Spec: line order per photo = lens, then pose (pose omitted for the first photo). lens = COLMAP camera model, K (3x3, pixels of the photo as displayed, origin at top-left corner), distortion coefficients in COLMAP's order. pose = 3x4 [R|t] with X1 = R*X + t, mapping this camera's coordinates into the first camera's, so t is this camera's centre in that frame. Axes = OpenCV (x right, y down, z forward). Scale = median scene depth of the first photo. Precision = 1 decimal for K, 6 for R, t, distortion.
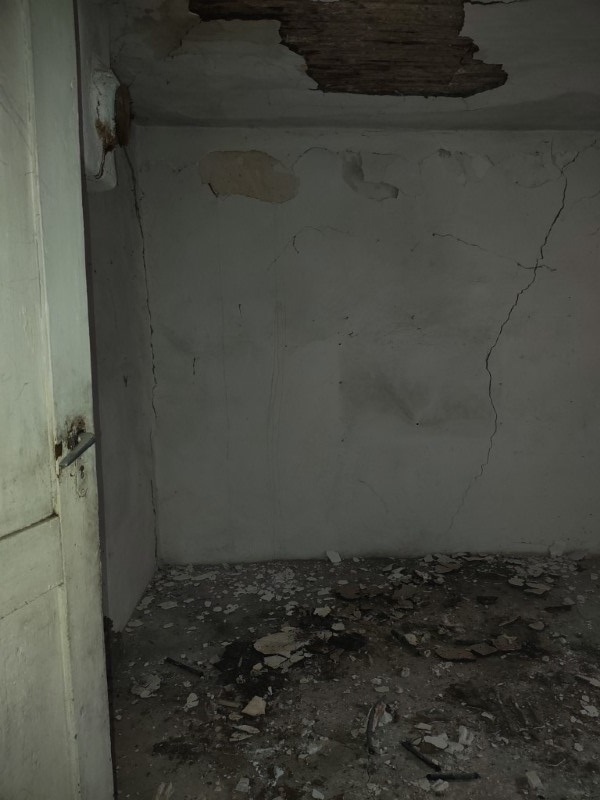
lens RADIAL K [[575.0, 0, 305.9], [0, 575.0, 396.1], [0, 0, 1]] dist [0.022909, -0.051151]
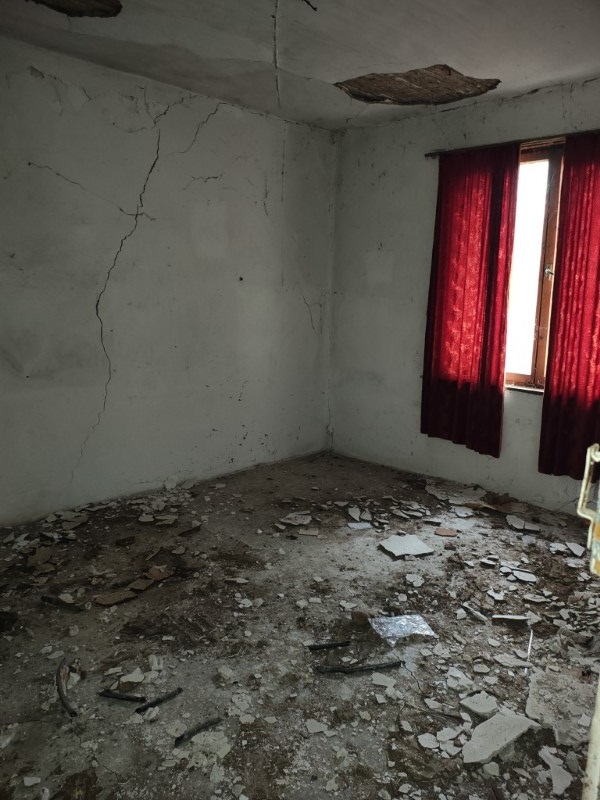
lens RADIAL K [[575.0, 0, 307.1], [0, 575.0, 400.1], [0, 0, 1]] dist [0.022909, -0.051151]
pose [[0.743926, -0.097741, 0.661075, -0.120150], [0.038258, 0.993853, 0.103890, 0.011251], [-0.667166, -0.051995, 0.743092, 0.041920]]
